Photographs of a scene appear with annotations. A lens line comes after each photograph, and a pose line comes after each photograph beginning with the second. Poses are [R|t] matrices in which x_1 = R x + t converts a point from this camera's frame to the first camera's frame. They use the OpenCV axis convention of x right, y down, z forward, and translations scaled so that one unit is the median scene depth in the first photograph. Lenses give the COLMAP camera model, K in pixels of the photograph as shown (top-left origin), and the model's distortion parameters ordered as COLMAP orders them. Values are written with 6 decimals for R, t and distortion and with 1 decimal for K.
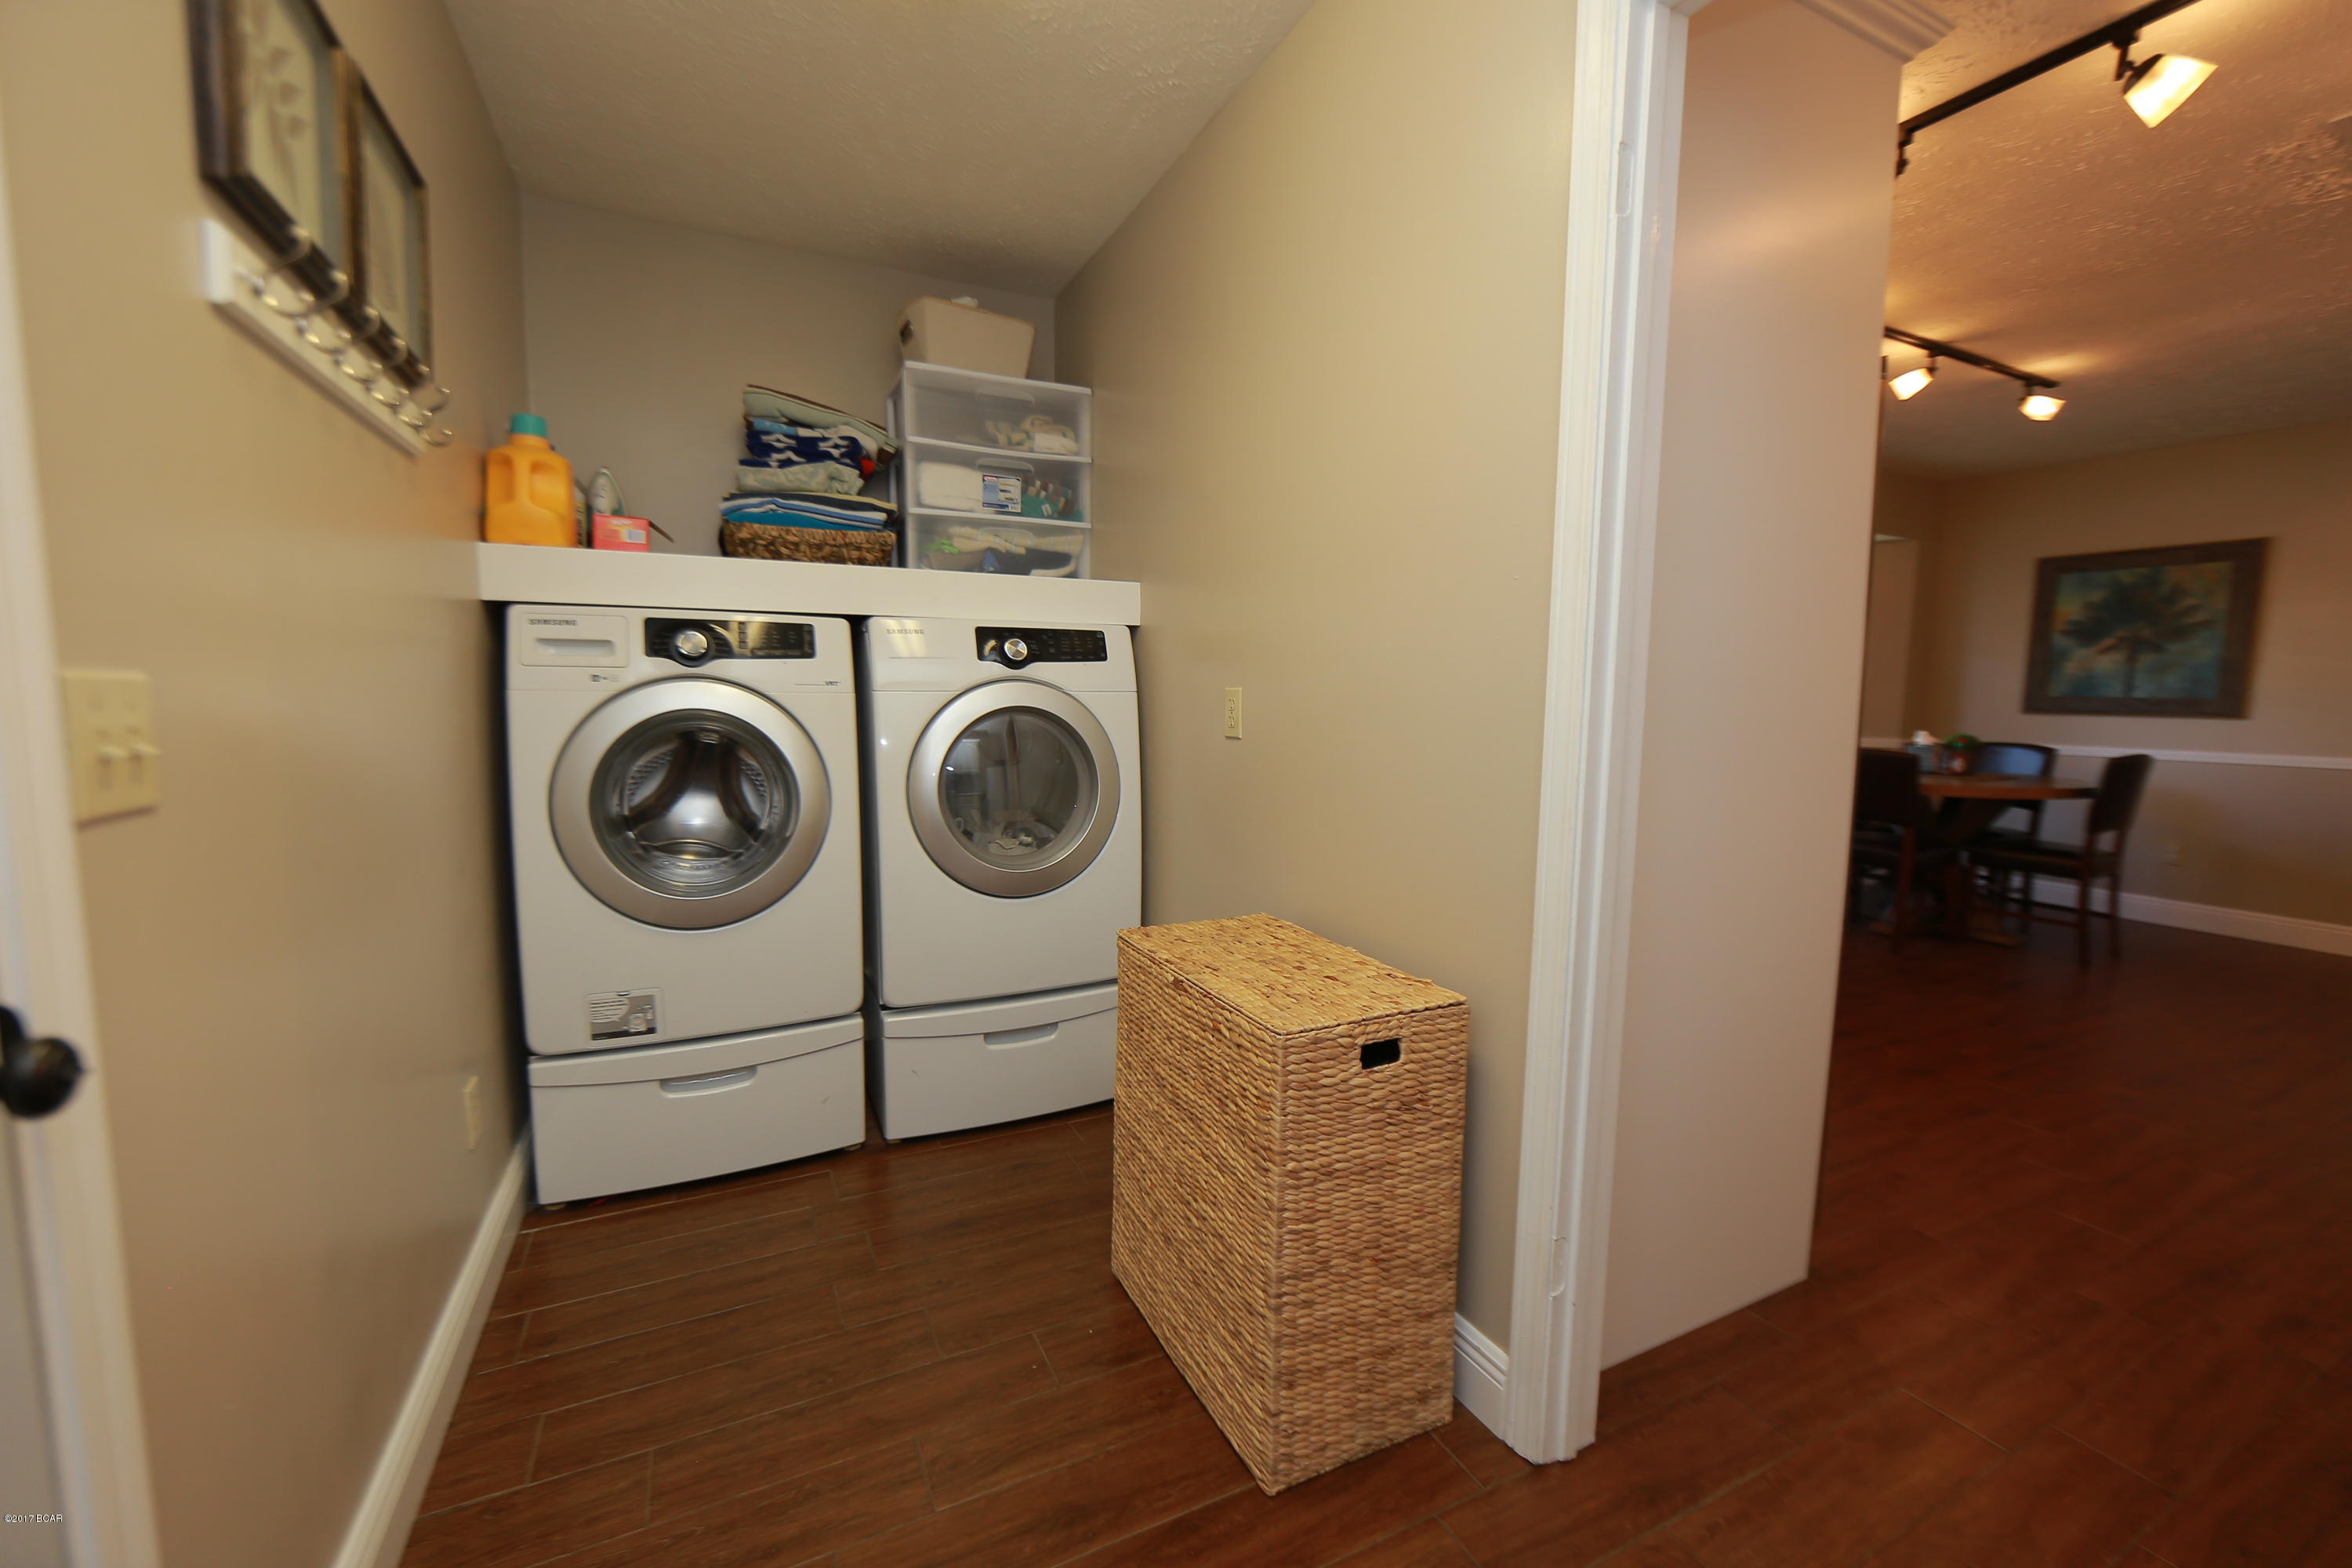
lens RADIAL K [[923.6, 0, 1170.5], [0, 923.6, 789.7], [0, 0, 1]] dist [-0.002130, -0.000496]
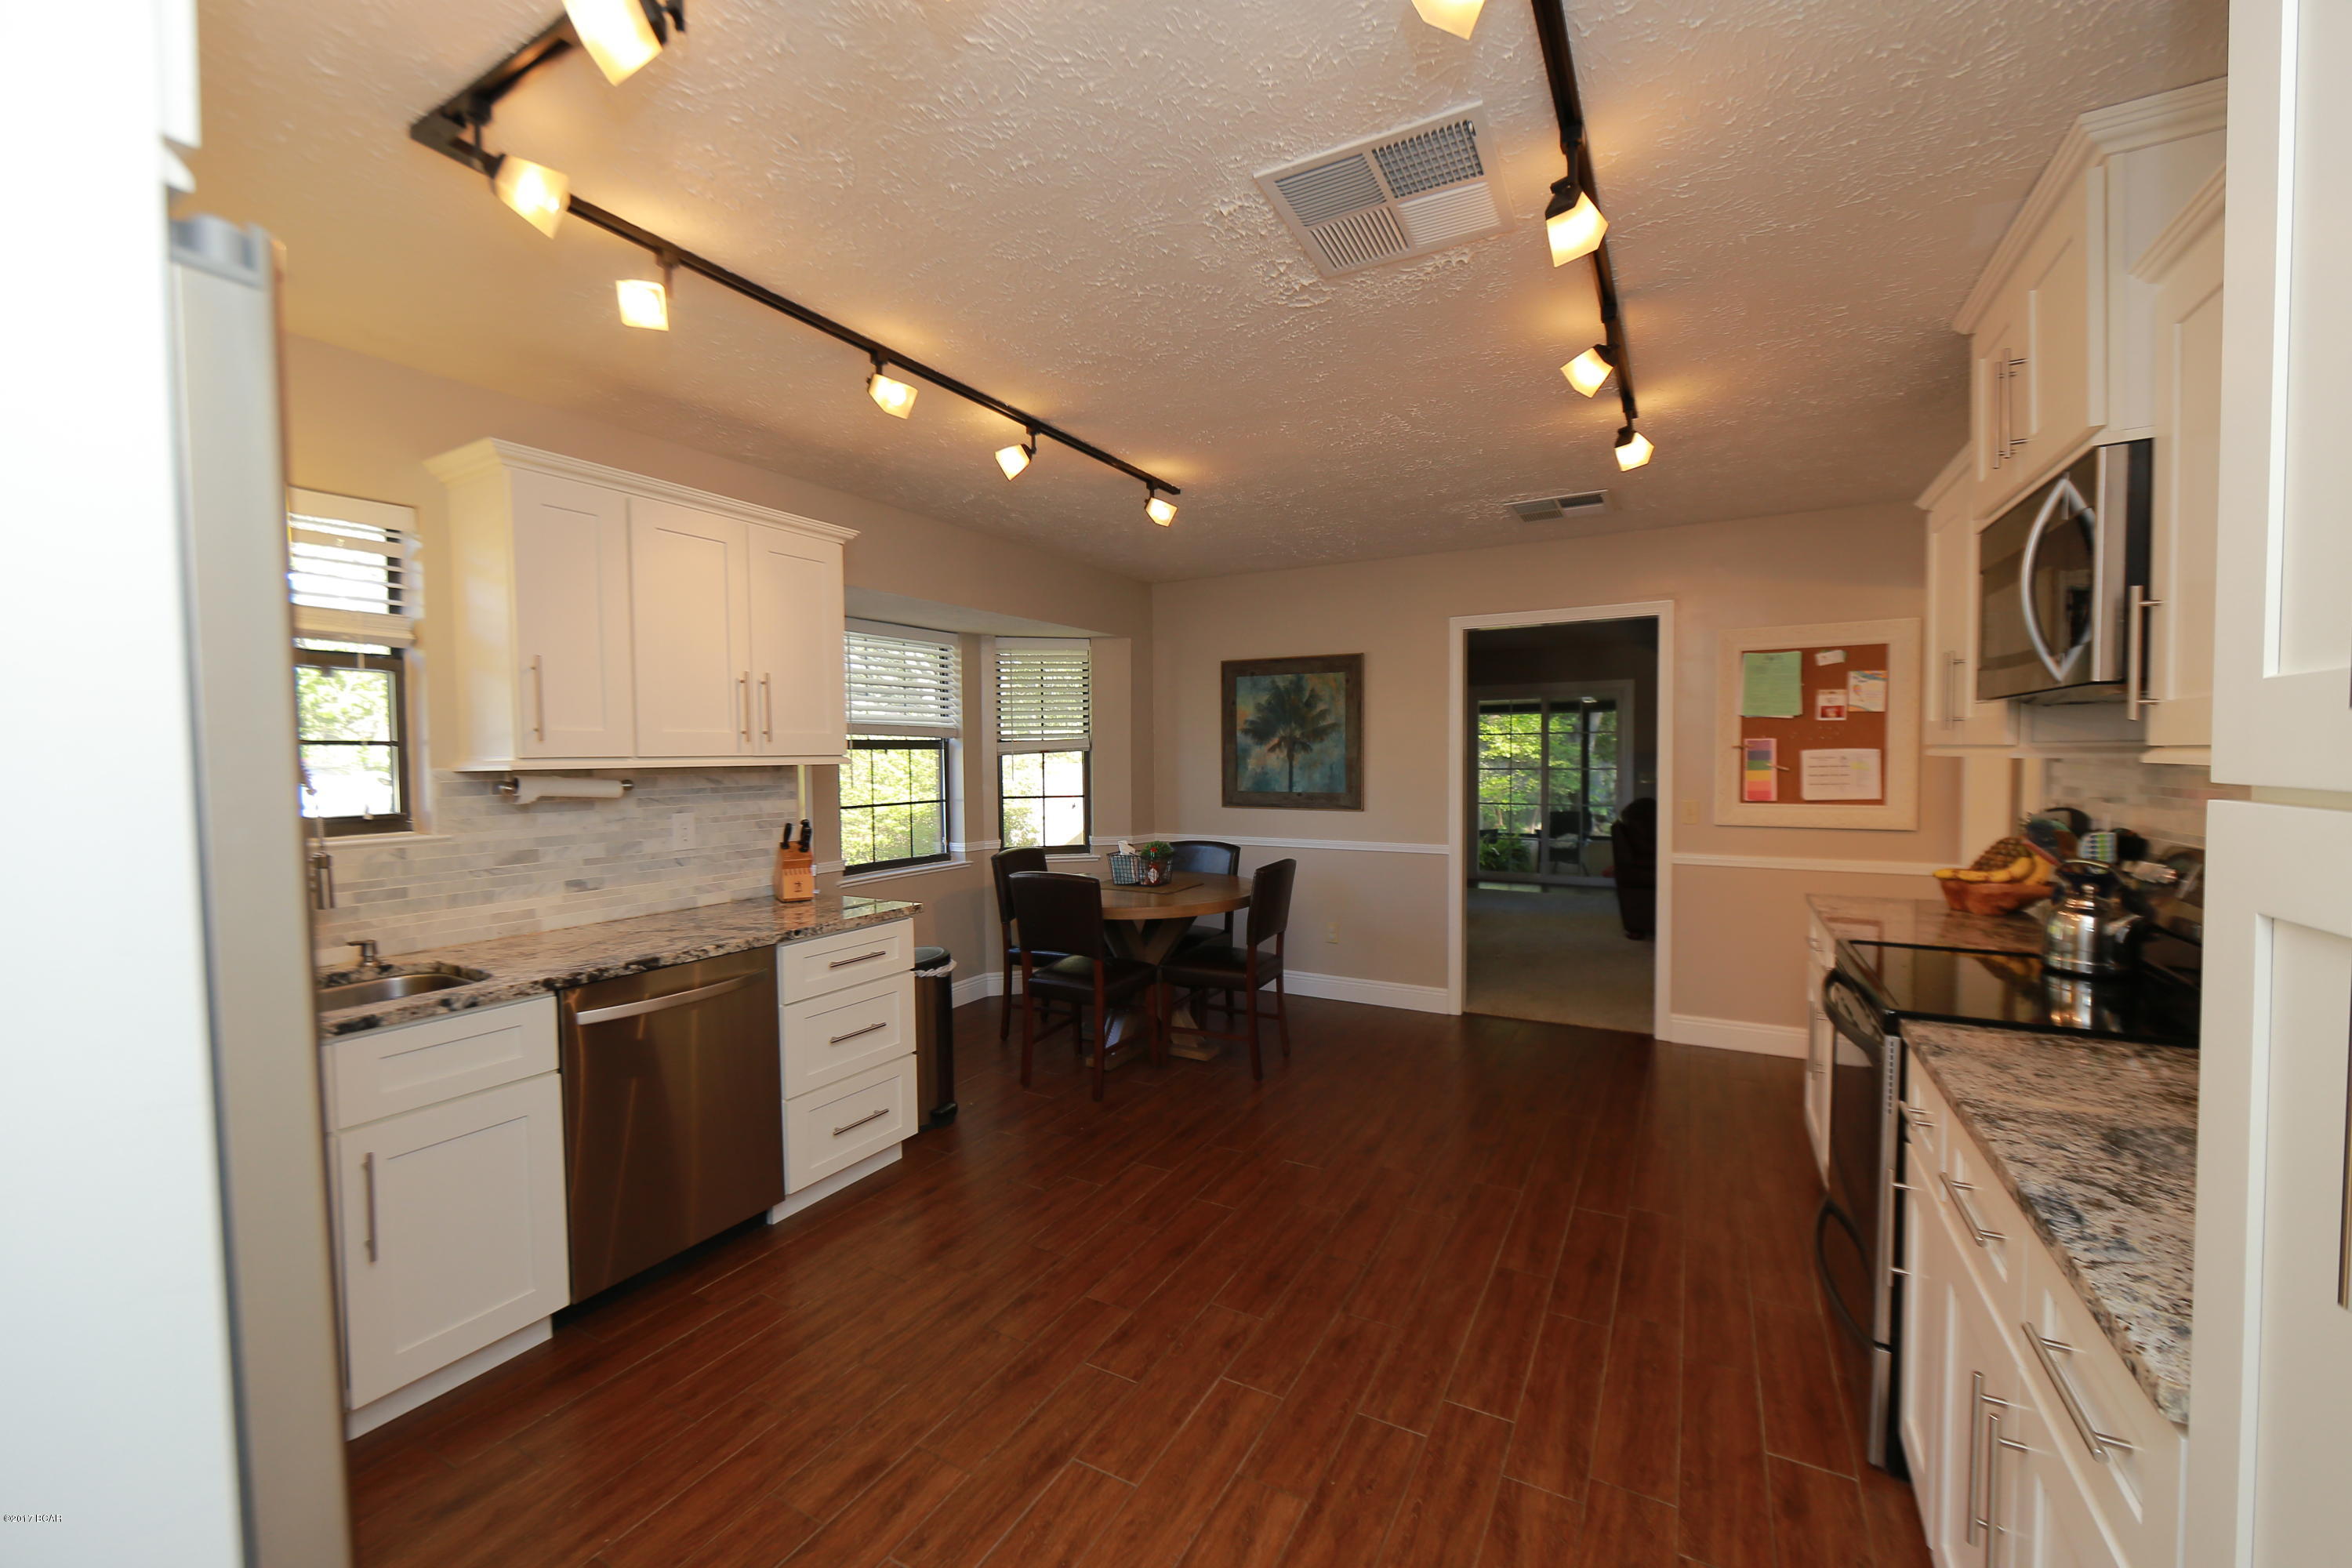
lens RADIAL K [[923.6, 0, 1170.5], [0, 923.6, 789.7], [0, 0, 1]] dist [-0.002130, -0.000496]
pose [[0.828027, -0.042010, 0.559112, 0.325778], [0.077921, 0.996134, -0.040552, -0.072755], [-0.555247, 0.077145, 0.828100, 0.183953]]
